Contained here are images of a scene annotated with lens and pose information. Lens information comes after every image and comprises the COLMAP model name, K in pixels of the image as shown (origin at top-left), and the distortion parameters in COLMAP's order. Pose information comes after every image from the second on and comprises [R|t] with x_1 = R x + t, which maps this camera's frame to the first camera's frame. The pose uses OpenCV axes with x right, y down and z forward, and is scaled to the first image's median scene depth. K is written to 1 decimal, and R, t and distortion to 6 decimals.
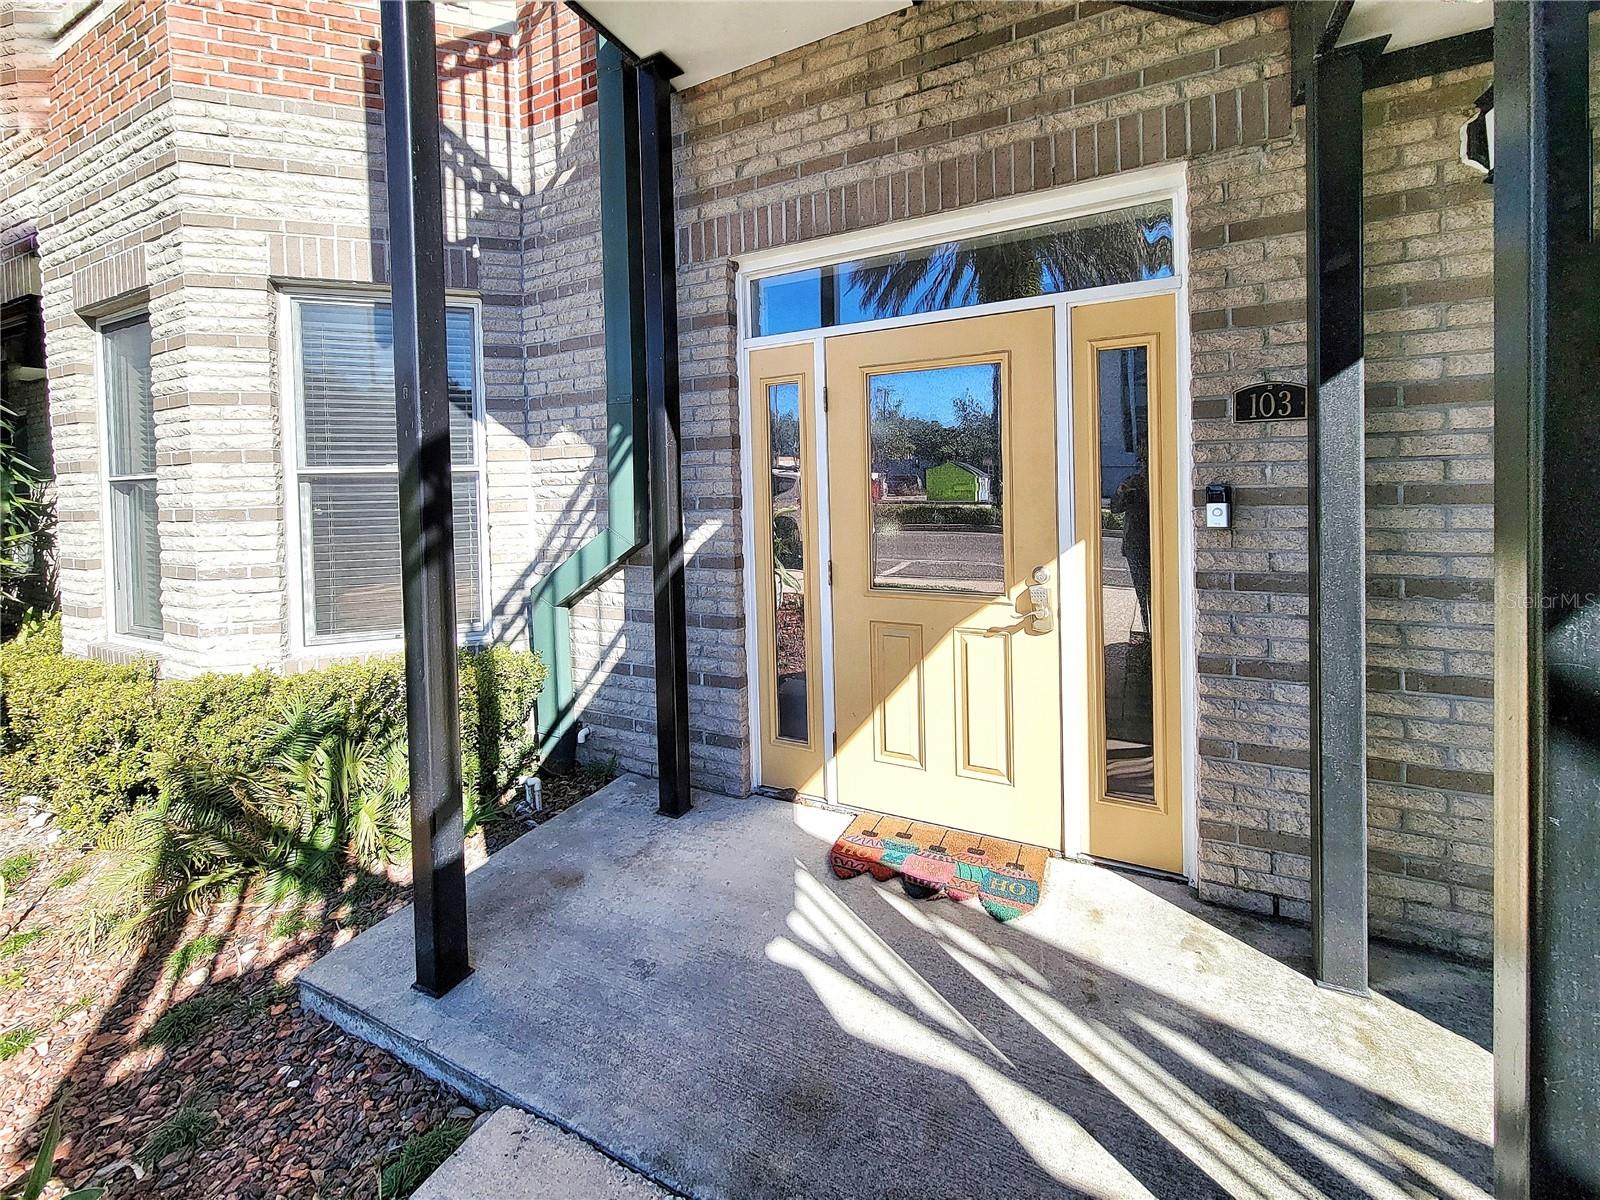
lens RADIAL K [[634.5, 0, 798.7], [0, 634.5, 498.6], [0, 0, 1]] dist [-0.000117, -0.000107]
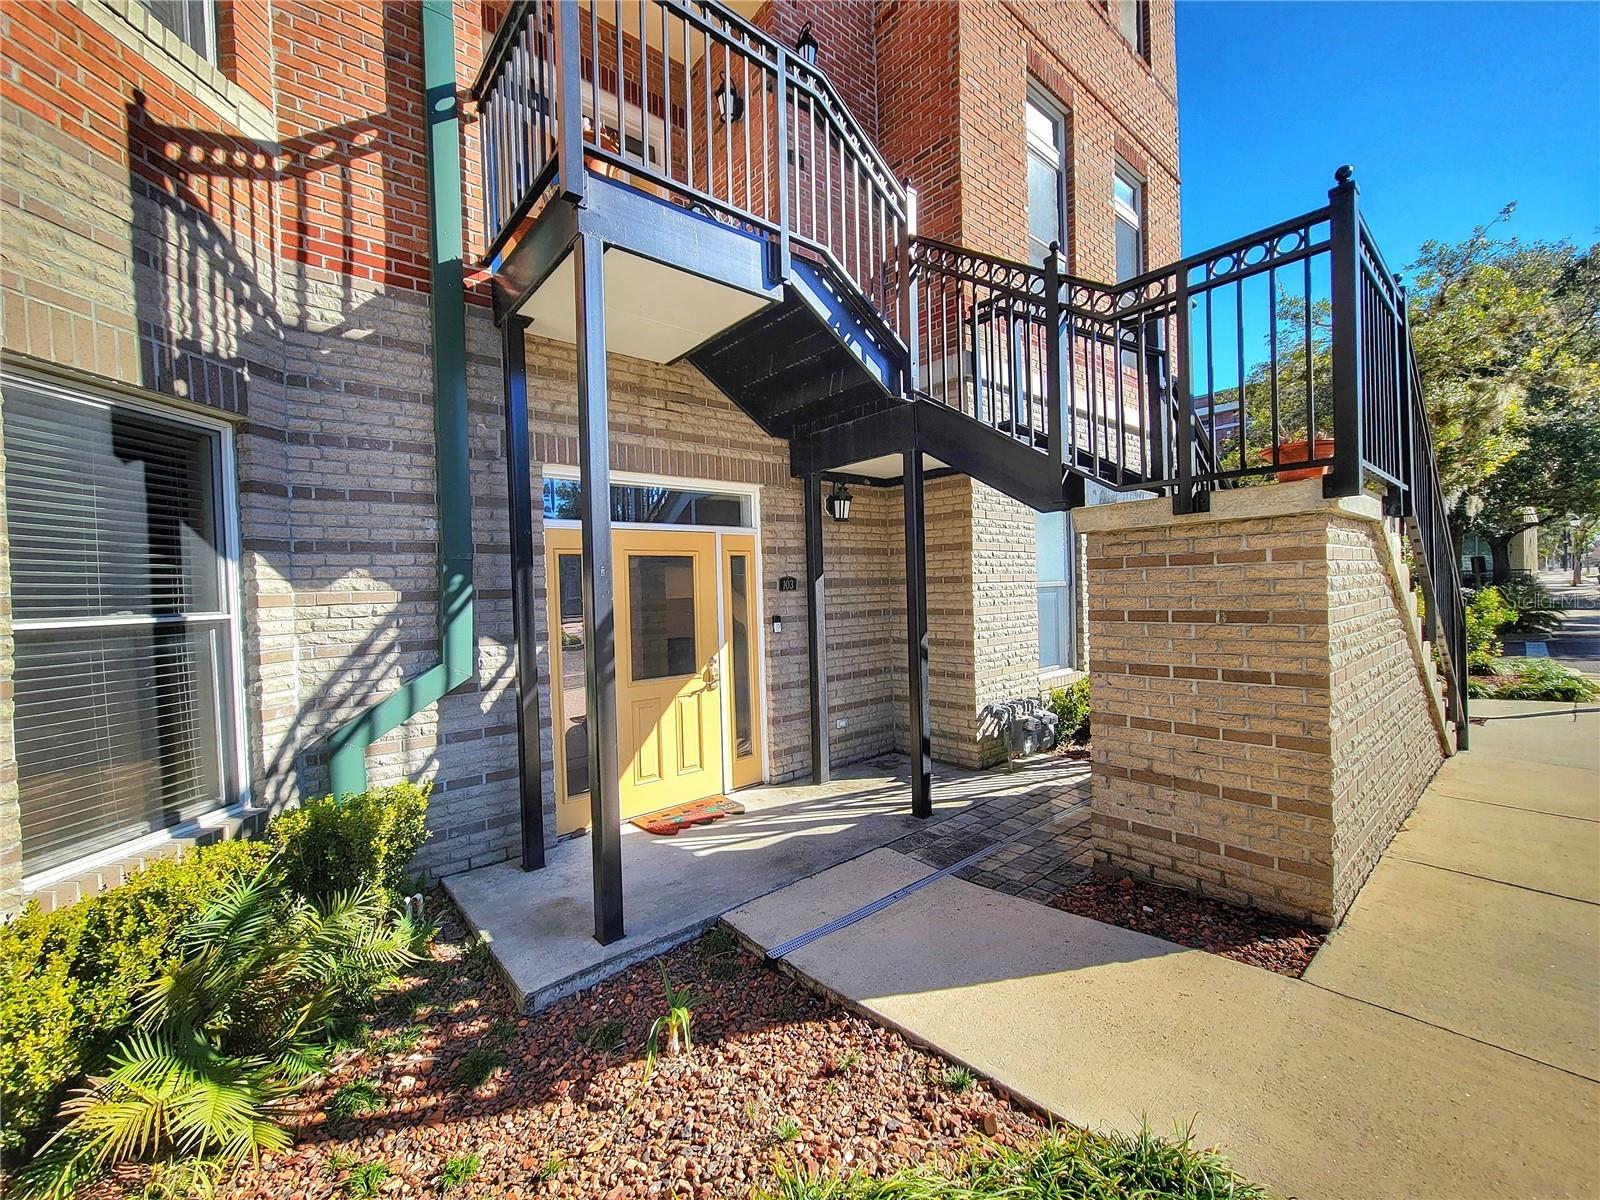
lens RADIAL K [[652.0, 0, 800.0], [0, 652.0, 600.0], [0, 0, 1]] dist [-0.001112, -0.000055]
pose [[0.391819, -0.002636, 0.920038, -1.122875], [0.041114, 0.999047, -0.014647, -0.026469], [-0.919123, 0.043565, 0.391554, -0.074470]]
